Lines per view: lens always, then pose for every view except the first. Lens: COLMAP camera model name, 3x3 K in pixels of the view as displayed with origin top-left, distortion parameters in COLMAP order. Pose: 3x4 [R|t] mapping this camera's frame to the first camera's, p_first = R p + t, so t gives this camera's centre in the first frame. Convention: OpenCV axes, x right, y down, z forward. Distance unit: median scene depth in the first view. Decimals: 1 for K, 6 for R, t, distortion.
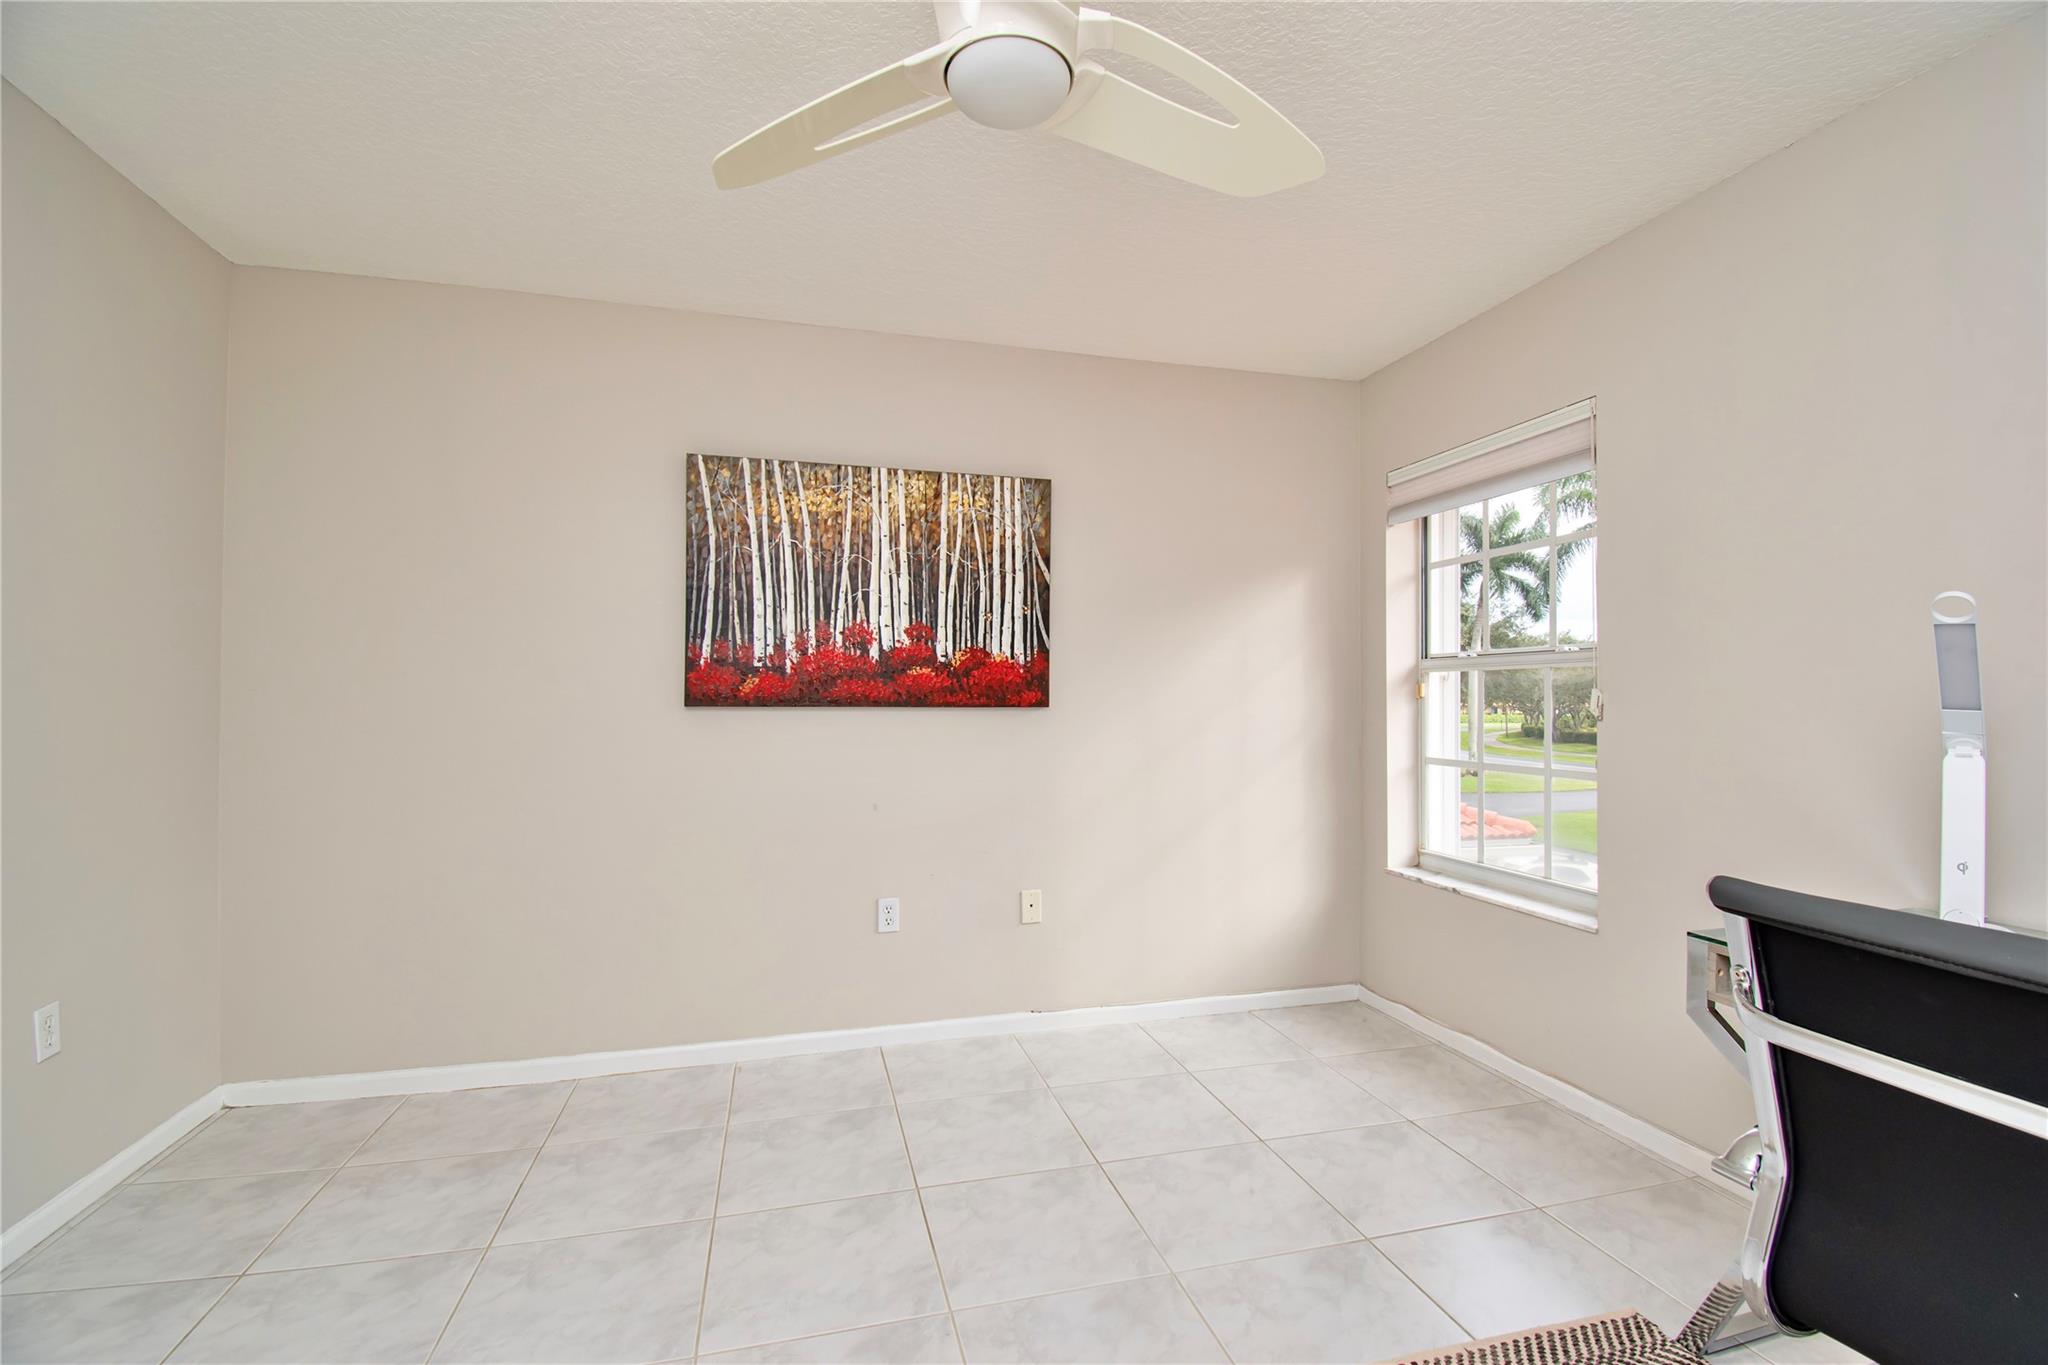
lens RADIAL K [[917.5, 0, 1036.9], [0, 917.5, 697.8], [0, 0, 1]] dist [-0.004252, -0.000428]
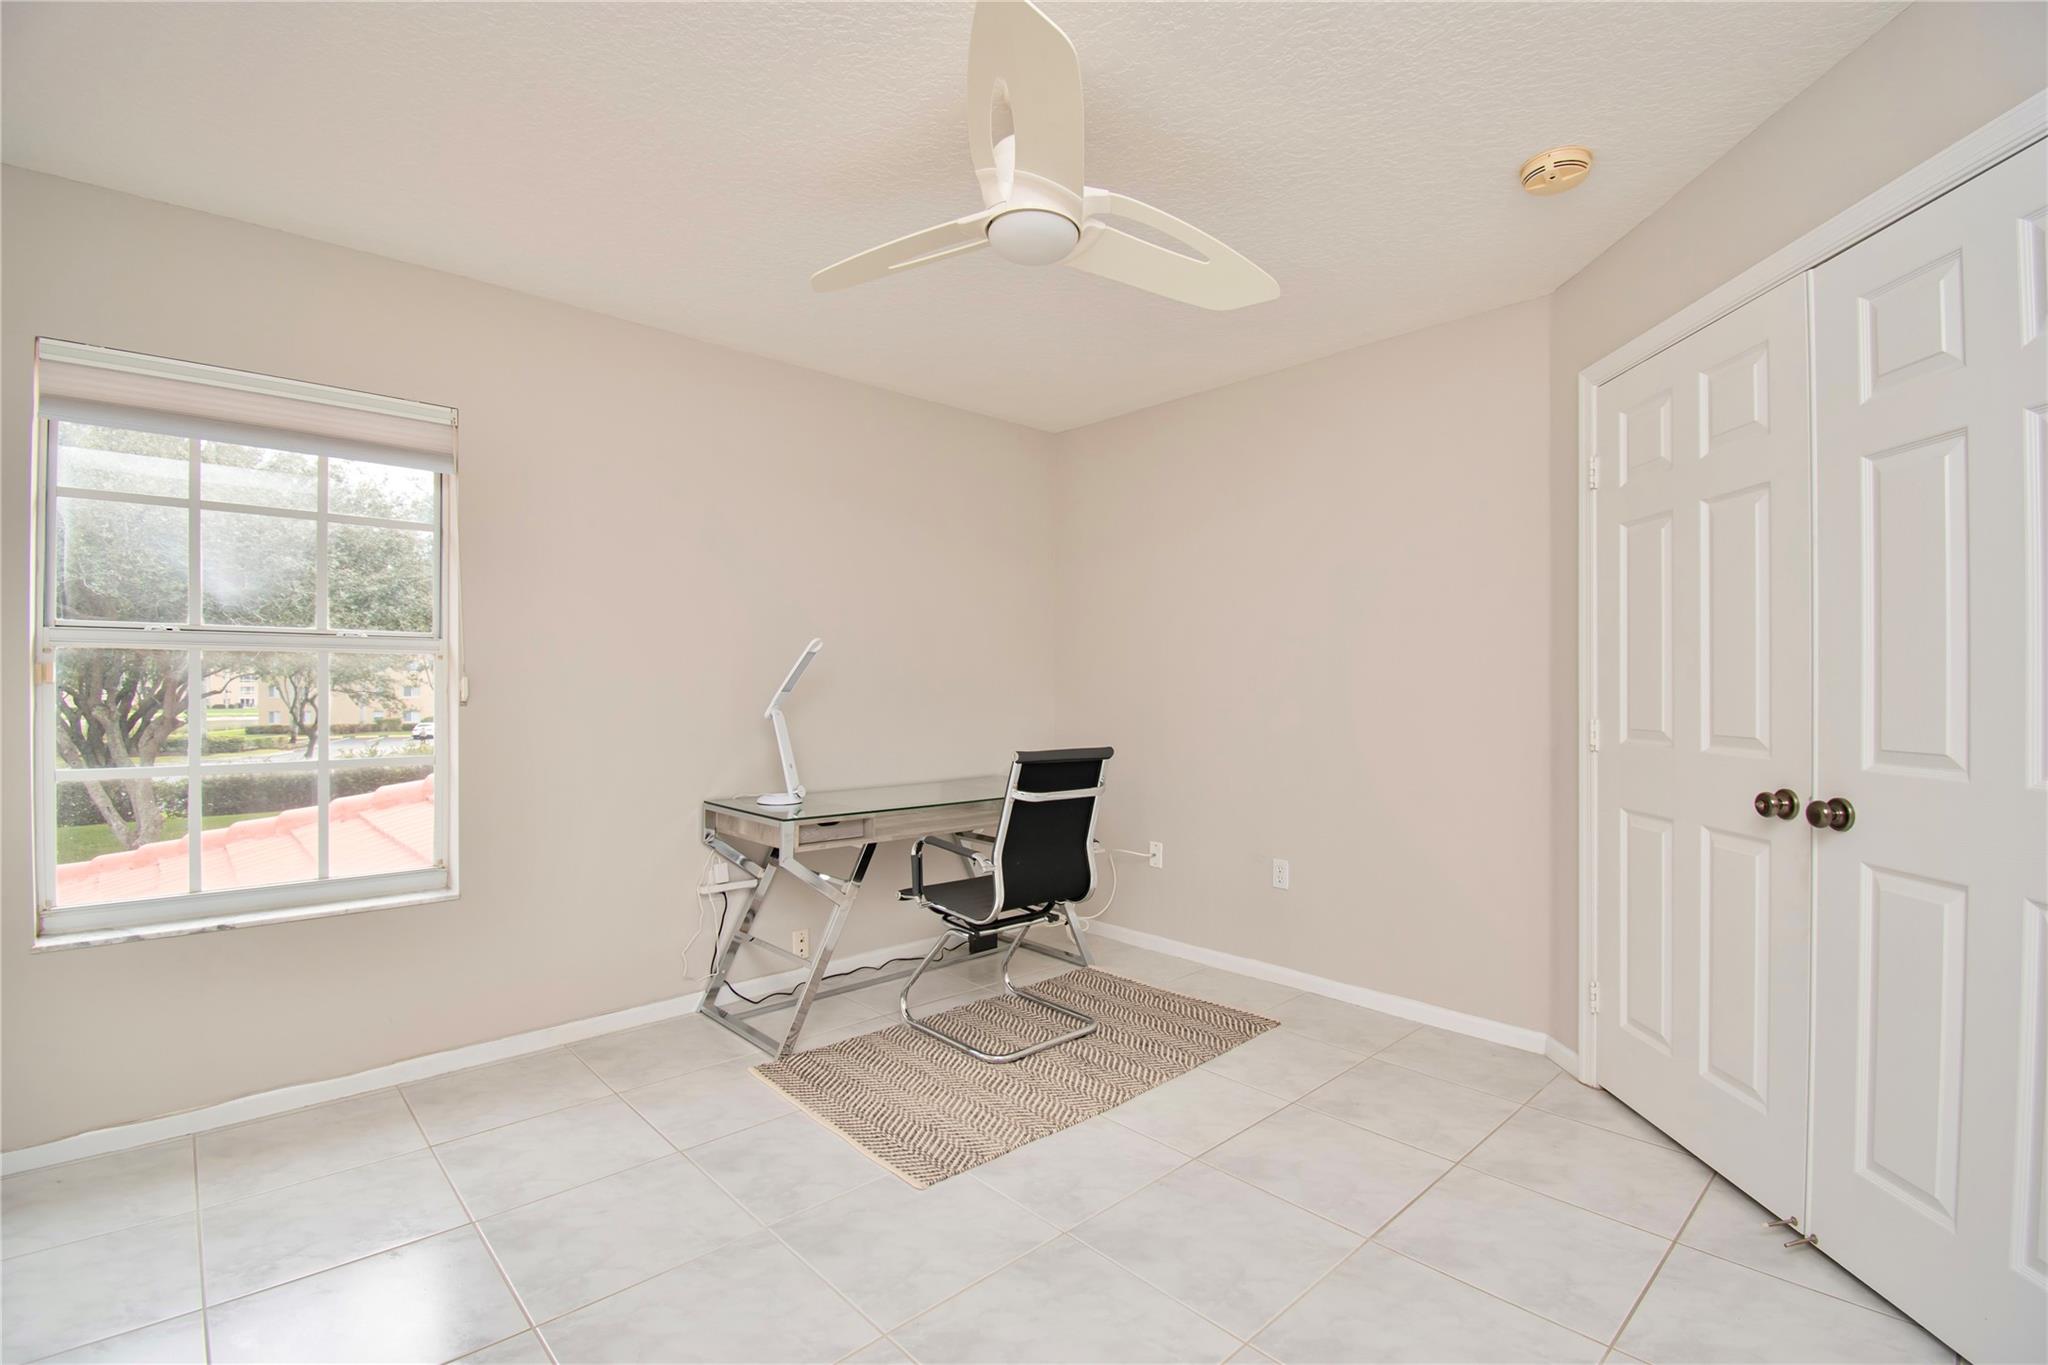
lens RADIAL K [[917.5, 0, 1036.7], [0, 917.5, 686.8], [0, 0, 1]] dist [-0.004252, -0.000428]
pose [[-0.453804, 0.002661, 0.891097, -0.674218], [0.000679, 0.999996, -0.002640, 0.006809], [-0.891101, -0.000593, -0.453805, 0.867065]]
